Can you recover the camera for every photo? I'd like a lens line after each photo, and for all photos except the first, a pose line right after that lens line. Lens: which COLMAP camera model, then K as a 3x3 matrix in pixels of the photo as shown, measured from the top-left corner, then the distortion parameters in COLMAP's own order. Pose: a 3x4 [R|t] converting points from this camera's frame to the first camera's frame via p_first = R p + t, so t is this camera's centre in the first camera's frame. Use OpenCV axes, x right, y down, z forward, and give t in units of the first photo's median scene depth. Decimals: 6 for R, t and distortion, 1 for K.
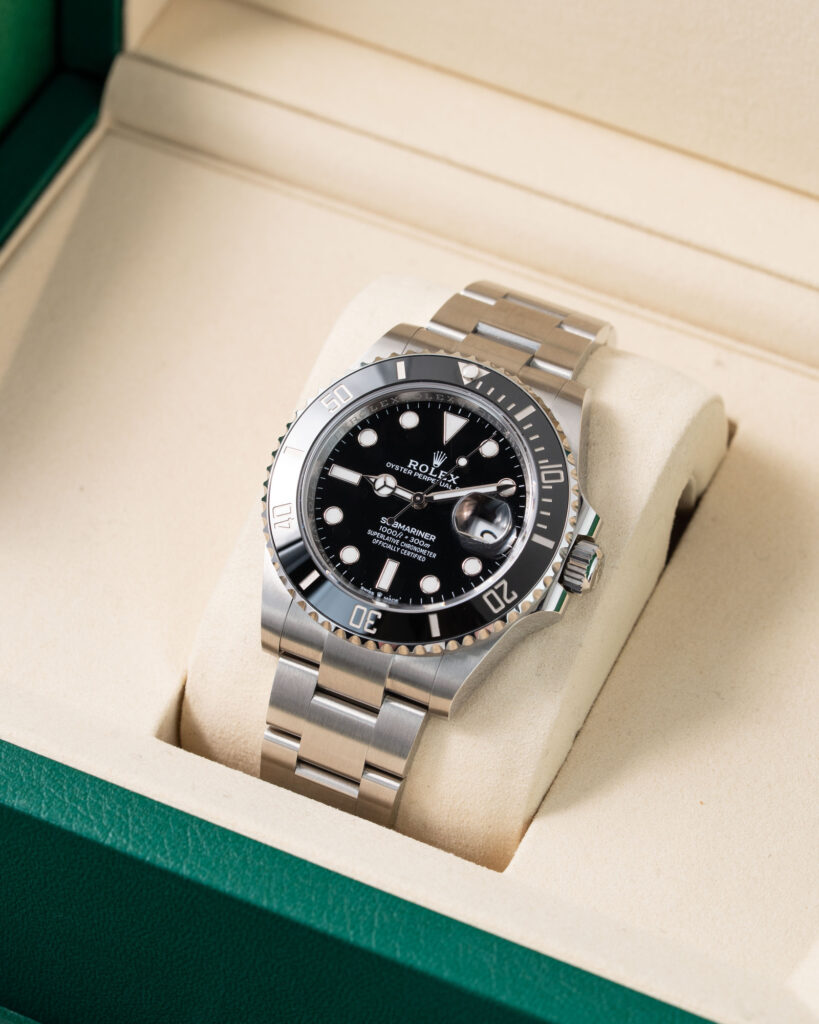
lens RADIAL K [[5910.2, 0, 408.6], [0, 5910.2, 509.6], [0, 0, 1]] dist [0.209164, 0.000000]
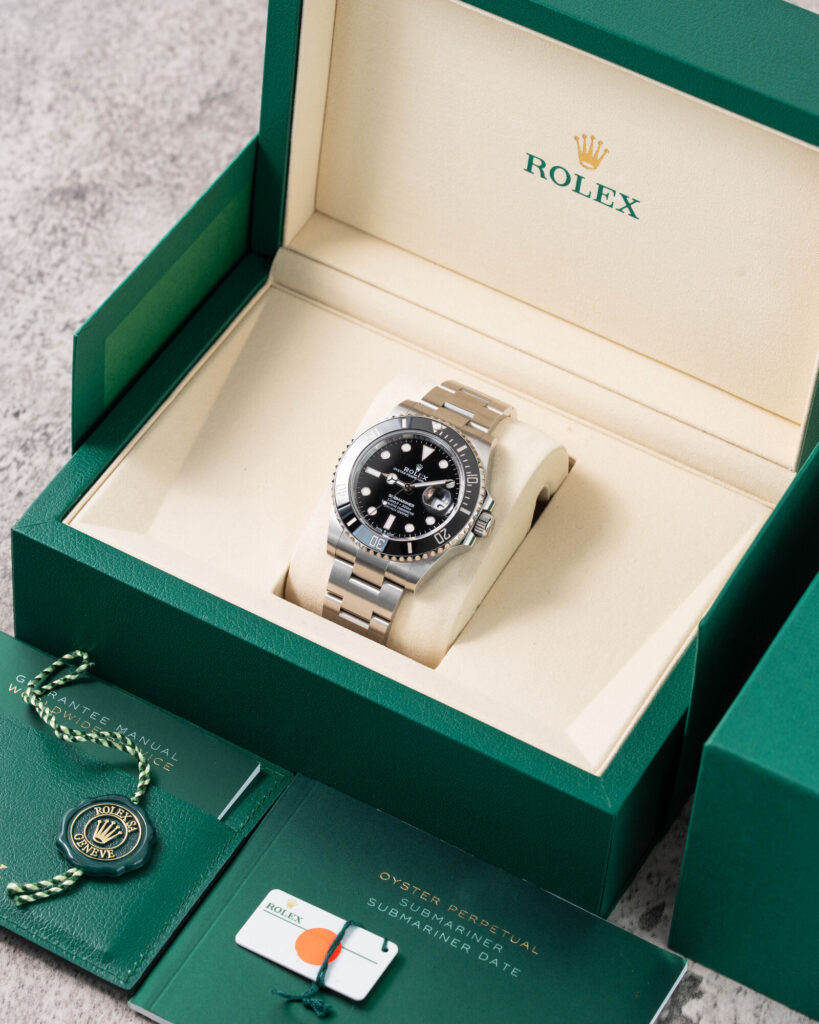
lens RADIAL K [[5910.2, 0, 408.9], [0, 5910.2, 513.7], [0, 0, 1]] dist [0.209164, 0.000000]
pose [[0.997121, 0.071129, -0.026263, 0.056708], [-0.070999, 0.997459, 0.005819, -0.004313], [0.026610, -0.003937, 0.999638, -1.054863]]
